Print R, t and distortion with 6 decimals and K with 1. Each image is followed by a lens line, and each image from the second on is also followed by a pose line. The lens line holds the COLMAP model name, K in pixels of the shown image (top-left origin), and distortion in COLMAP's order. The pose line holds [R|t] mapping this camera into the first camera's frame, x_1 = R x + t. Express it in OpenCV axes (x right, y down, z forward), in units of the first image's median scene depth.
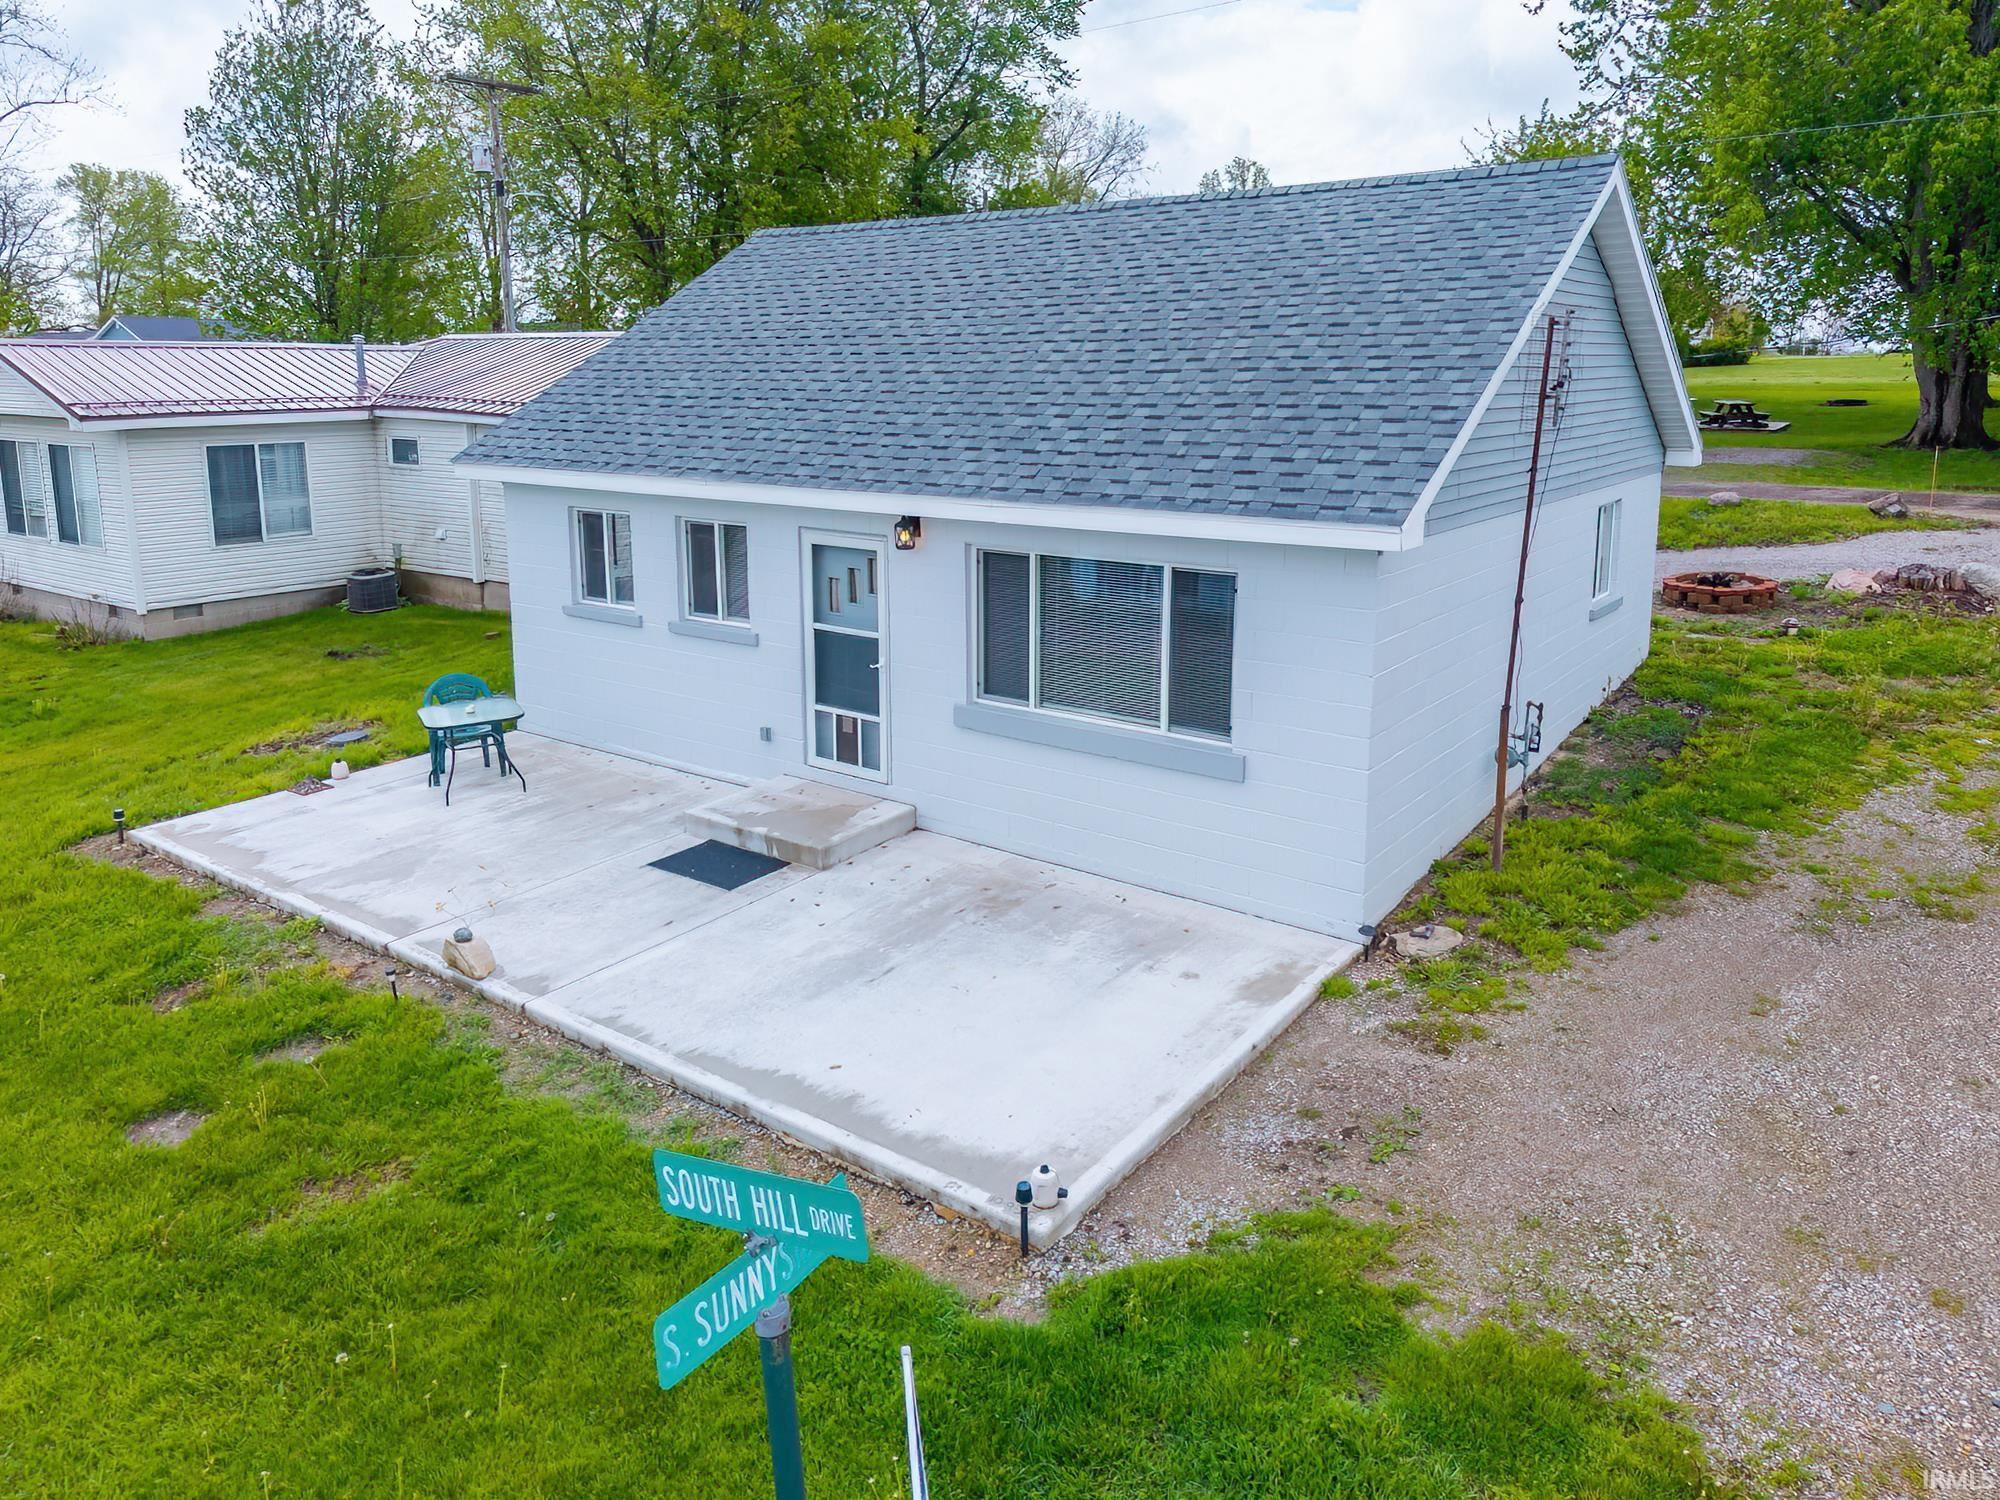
lens RADIAL K [[1401.2, 0, 1031.9], [0, 1401.2, 611.8], [0, 0, 1]] dist [0.026064, -0.052306]
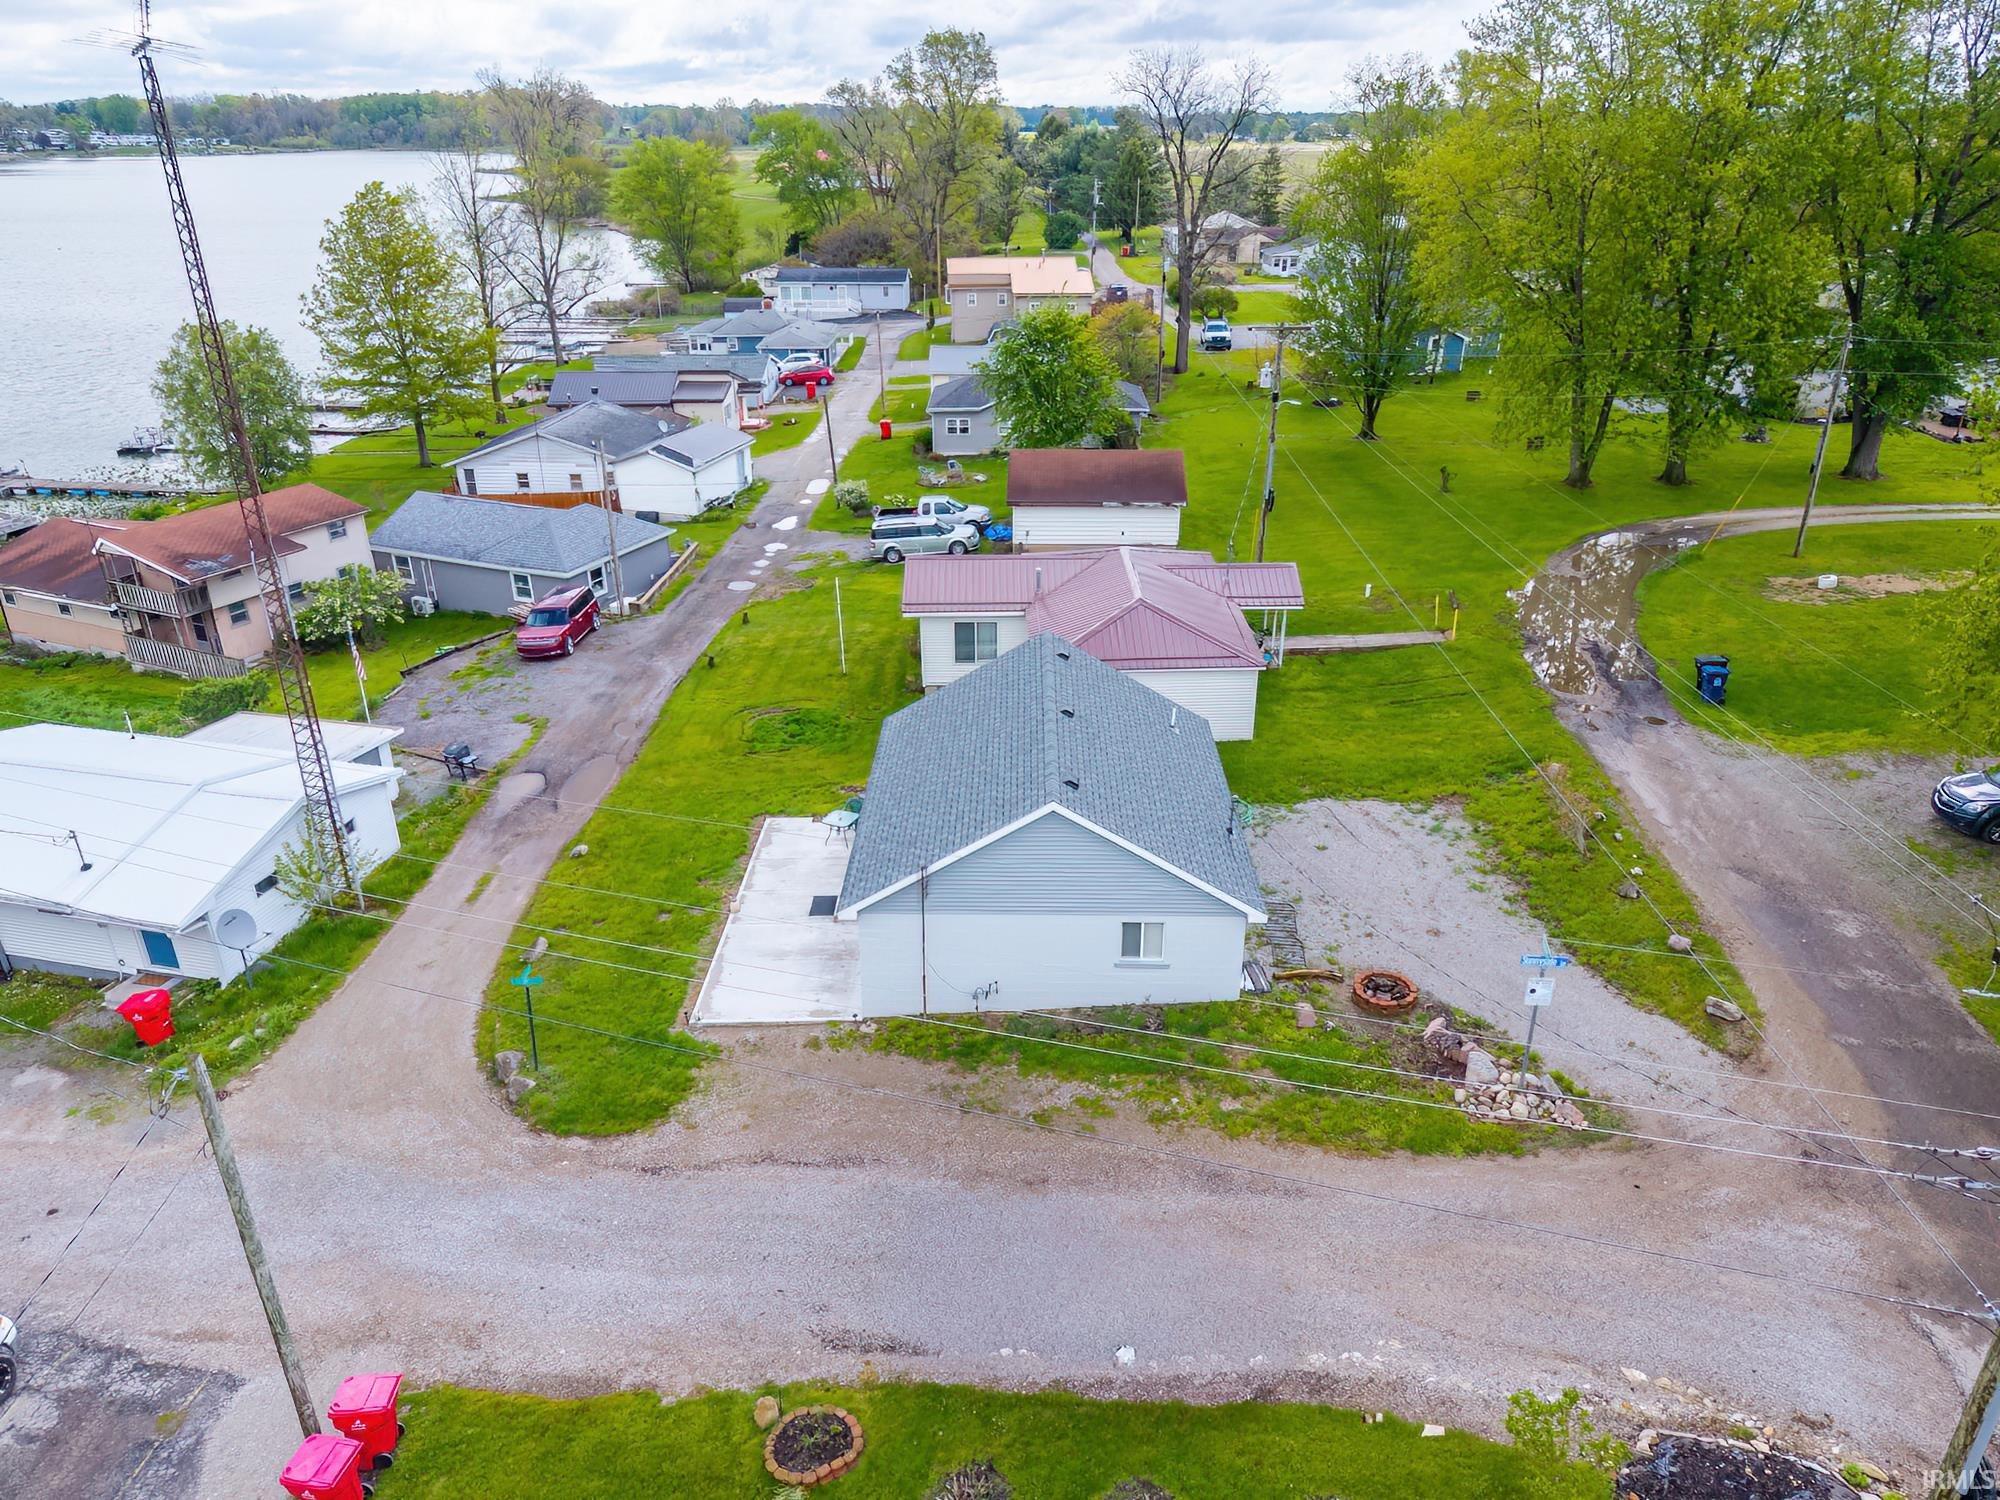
lens RADIAL K [[1334.5, 0, 1005.2], [0, 1334.5, 746.3], [0, 0, 1]] dist [0.040791, -0.027268]
pose [[0.574143, 0.337119, -0.746131, 2.188157], [-0.133830, 0.937683, 0.320686, -1.210035], [0.807744, -0.084265, 0.583481, -0.427476]]
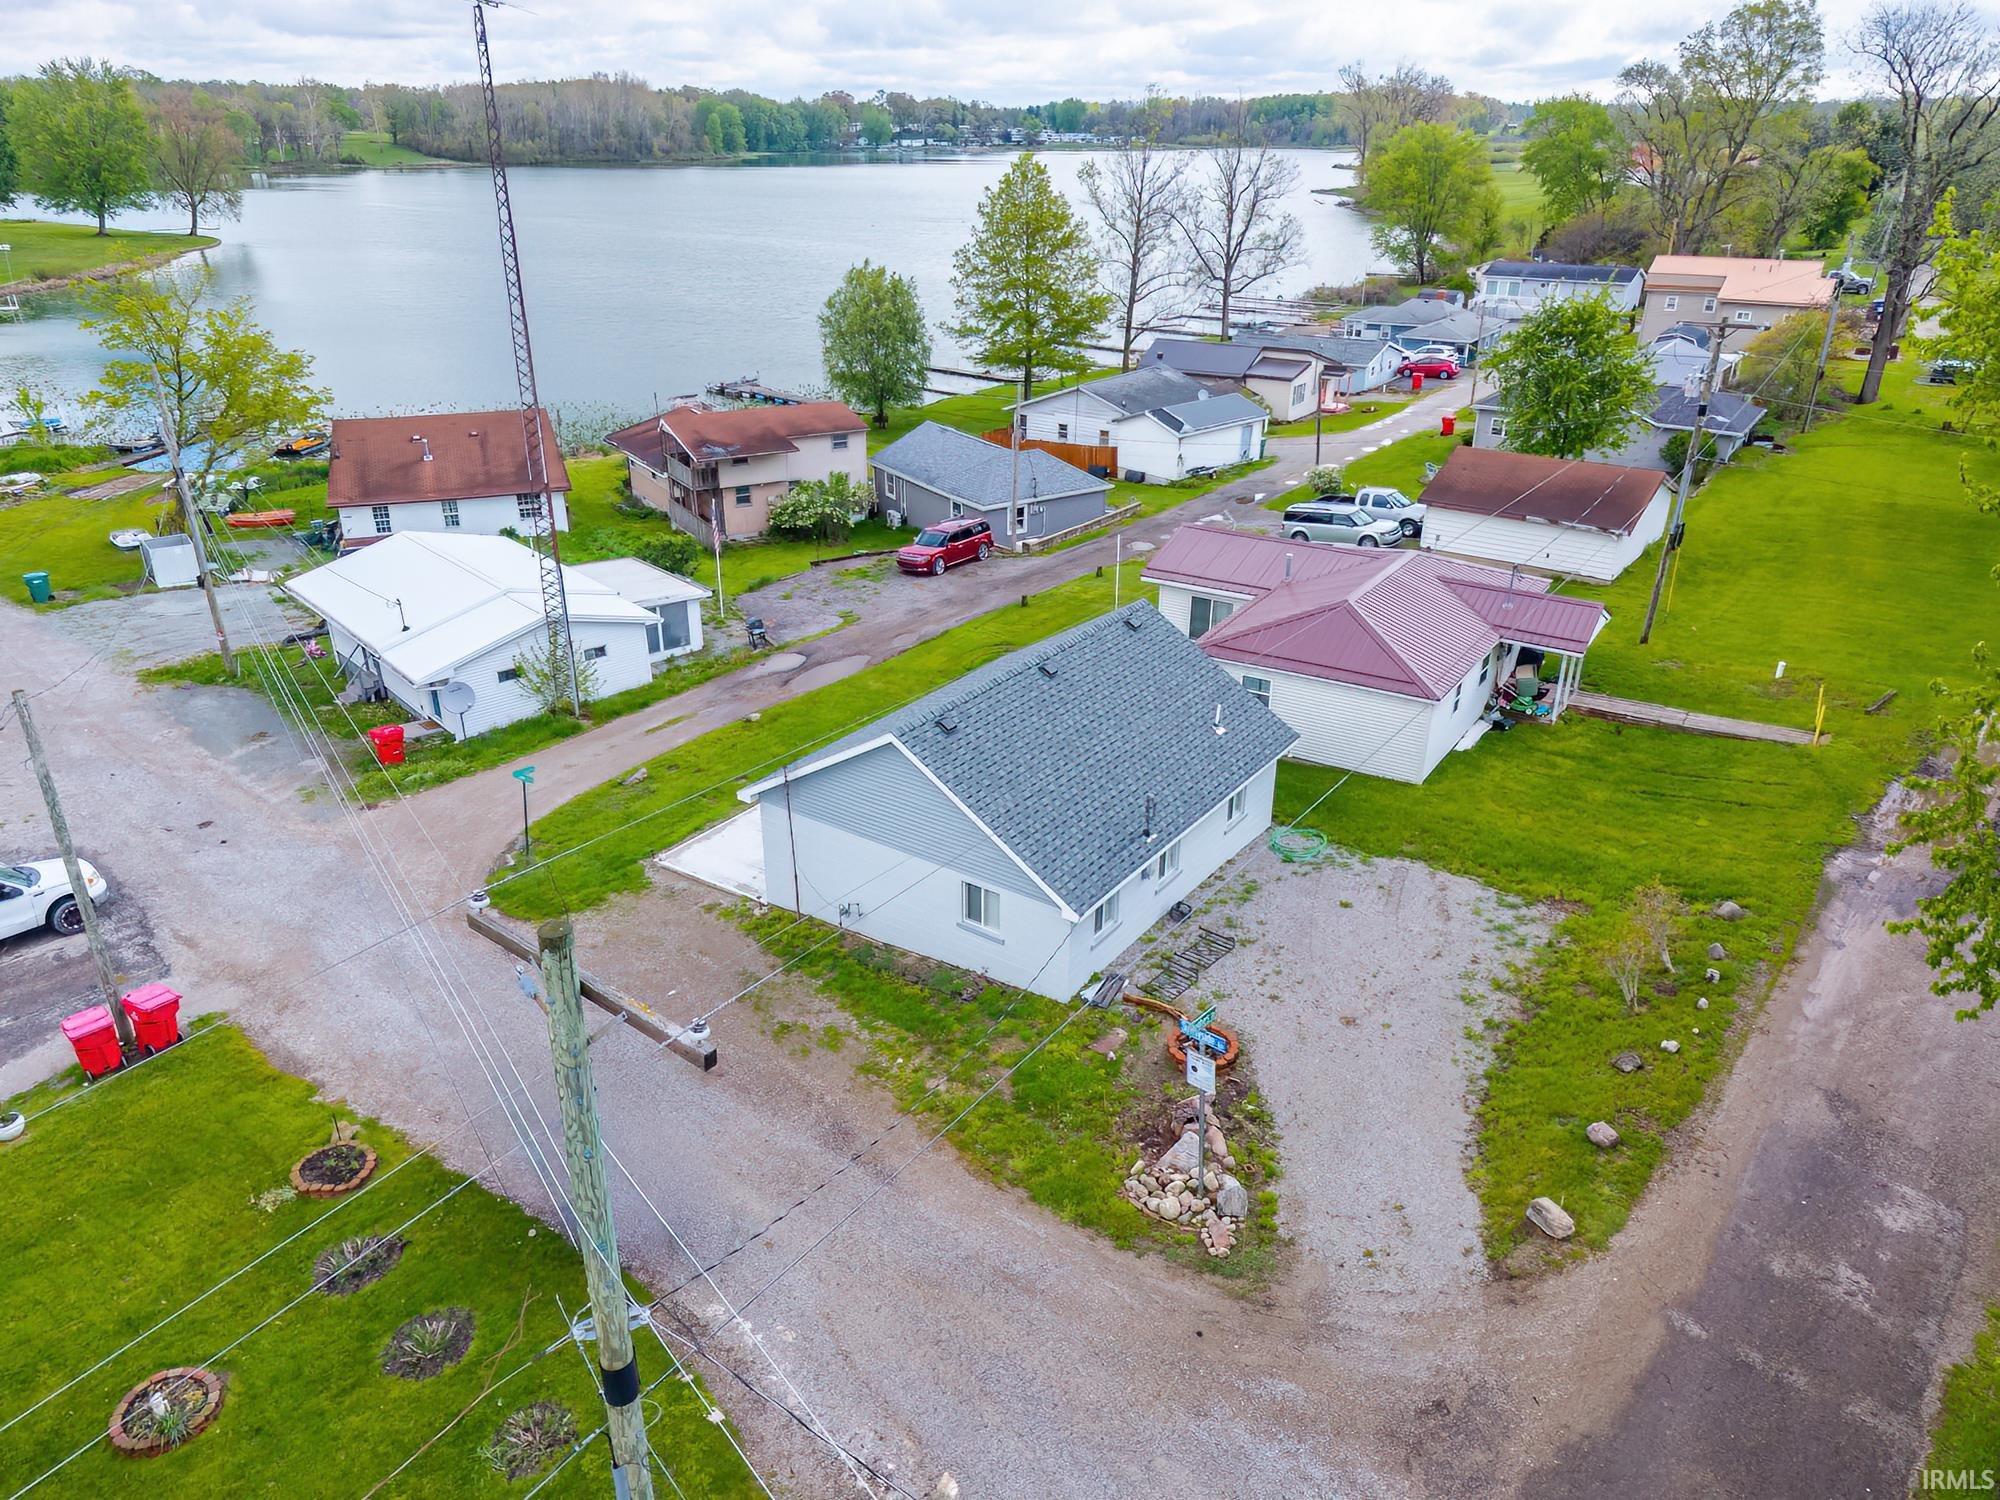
lens RADIAL K [[1327.9, 0, 1005.0], [0, 1327.9, 750.3], [0, 0, 1]] dist [0.057045, -0.045029]
pose [[0.018158, 0.417499, -0.908496, 2.641011], [-0.174544, 0.896017, 0.408275, -1.326723], [0.984482, 0.151159, 0.089142, 1.057464]]
